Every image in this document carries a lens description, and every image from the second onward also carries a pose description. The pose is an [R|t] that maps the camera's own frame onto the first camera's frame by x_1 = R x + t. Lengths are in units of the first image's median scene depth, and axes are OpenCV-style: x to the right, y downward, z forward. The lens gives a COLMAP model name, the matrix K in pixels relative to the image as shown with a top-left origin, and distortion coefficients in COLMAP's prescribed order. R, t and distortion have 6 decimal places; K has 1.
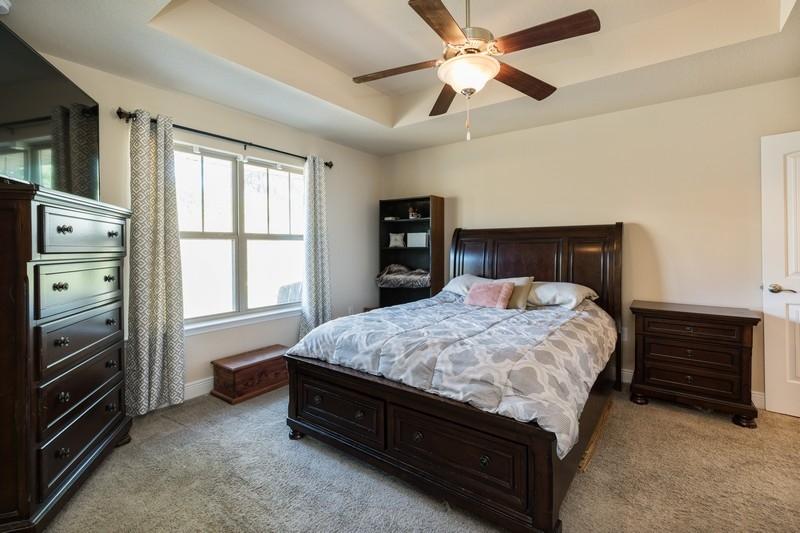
lens RADIAL K [[364.8, 0, 398.8], [0, 364.8, 245.7], [0, 0, 1]] dist [-0.000117, -0.000101]
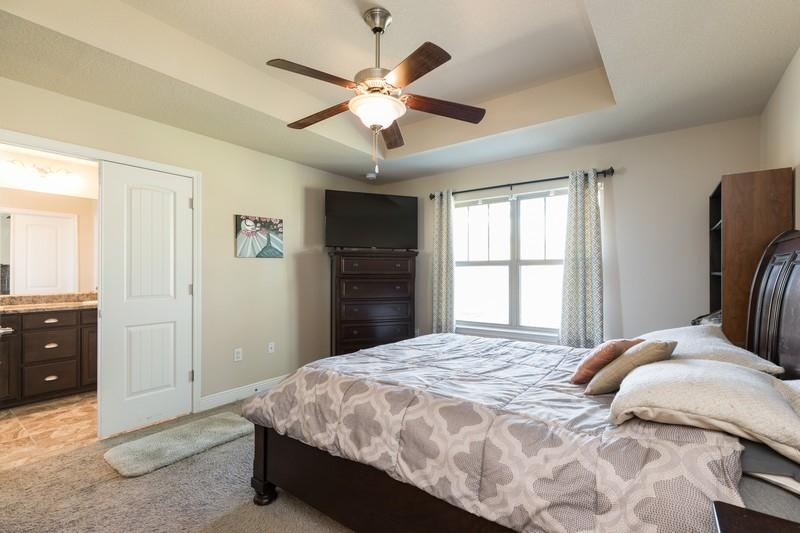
lens RADIAL K [[362.4, 0, 399.2], [0, 362.4, 264.4], [0, 0, 1]] dist [0.002120, -0.000118]
pose [[0.009689, -0.020722, -0.999738, 0.747361], [-0.000067, 0.999785, -0.020724, 0.003852], [0.999953, 0.000268, 0.009686, 0.622665]]
